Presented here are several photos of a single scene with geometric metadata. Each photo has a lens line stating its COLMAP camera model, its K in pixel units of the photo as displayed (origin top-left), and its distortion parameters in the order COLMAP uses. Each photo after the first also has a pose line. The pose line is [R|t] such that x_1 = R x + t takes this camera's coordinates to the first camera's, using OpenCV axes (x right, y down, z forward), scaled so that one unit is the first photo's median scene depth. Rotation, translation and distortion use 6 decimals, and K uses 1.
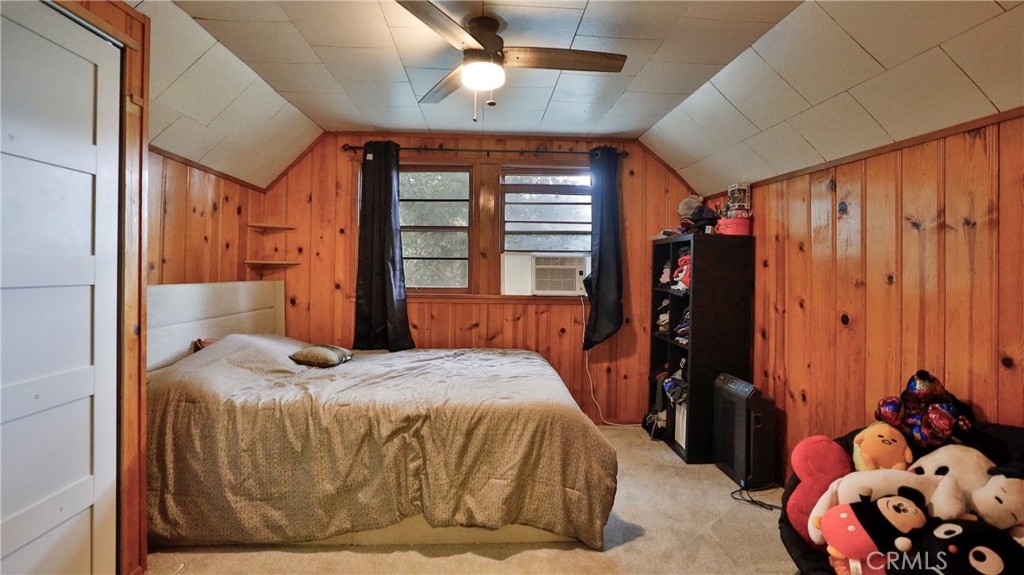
lens RADIAL K [[473.9, 0, 511.1], [0, 473.9, 272.3], [0, 0, 1]] dist [-0.031684, 0.000582]
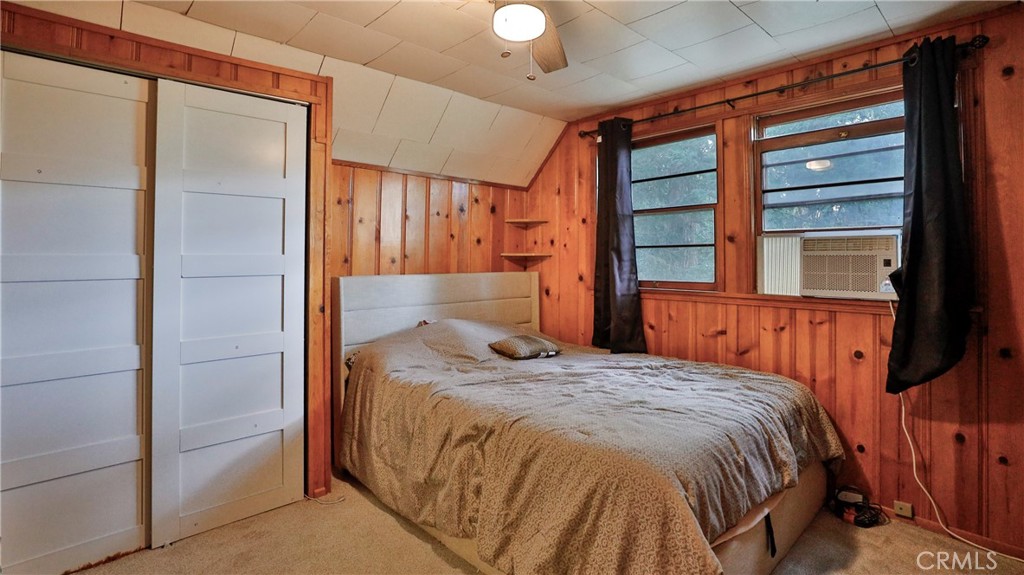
lens RADIAL K [[484.9, 0, 513.2], [0, 484.9, 245.9], [0, 0, 1]] dist [-0.025712, 0.000813]
pose [[0.646459, -0.032302, -0.762264, 0.304920], [0.008587, 0.999348, -0.035066, -0.002530], [0.762900, 0.016123, 0.646315, 0.250303]]
